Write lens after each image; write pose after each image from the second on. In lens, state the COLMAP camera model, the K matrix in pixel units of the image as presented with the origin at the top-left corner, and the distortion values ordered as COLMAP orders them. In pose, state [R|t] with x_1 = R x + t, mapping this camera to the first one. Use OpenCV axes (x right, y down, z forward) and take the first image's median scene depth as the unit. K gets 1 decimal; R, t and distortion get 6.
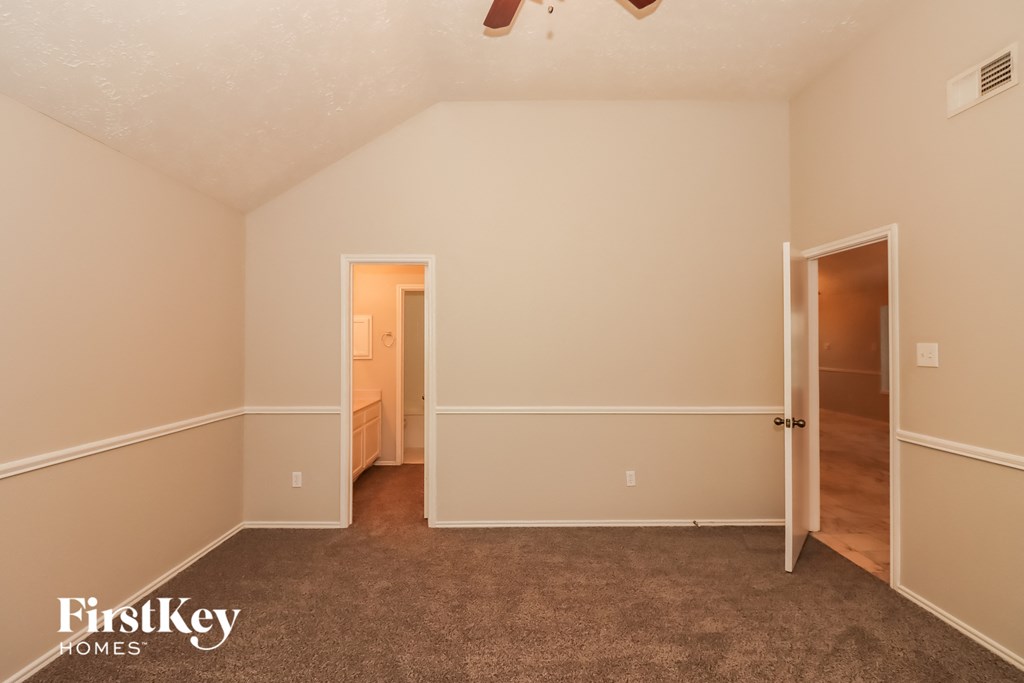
lens RADIAL K [[482.4, 0, 519.1], [0, 482.4, 338.2], [0, 0, 1]] dist [-0.006545, -0.000645]
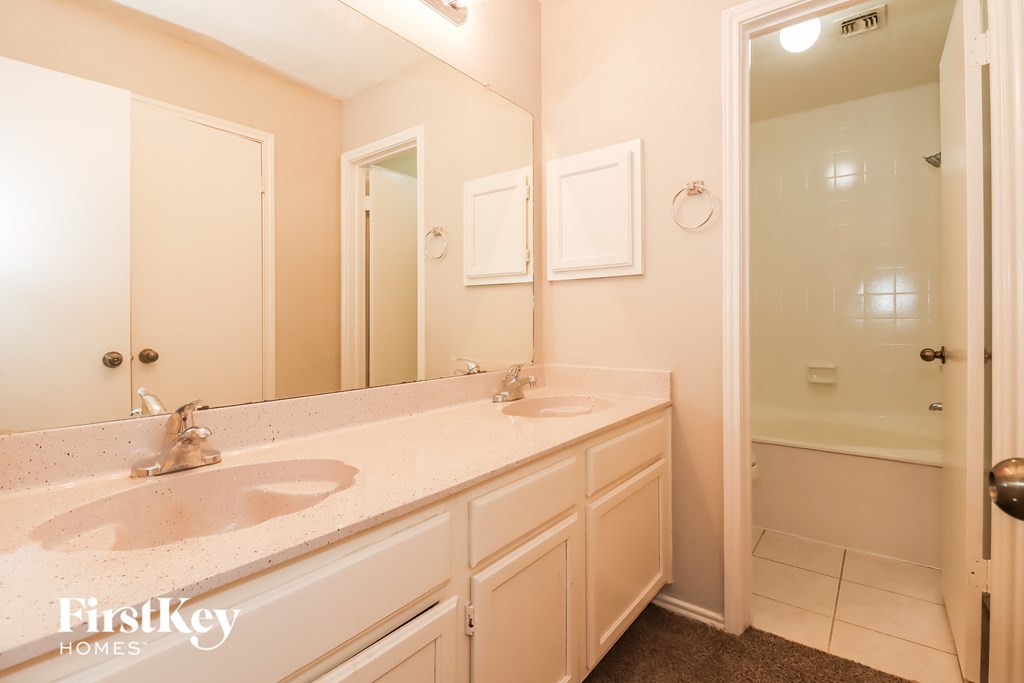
lens RADIAL K [[482.4, 0, 517.2], [0, 482.4, 331.9], [0, 0, 1]] dist [-0.006545, -0.000645]
pose [[0.773407, -0.005507, -0.633886, -0.165814], [0.016026, 0.999813, 0.010868, 0.076644], [0.633707, -0.018564, 0.773350, 0.696317]]
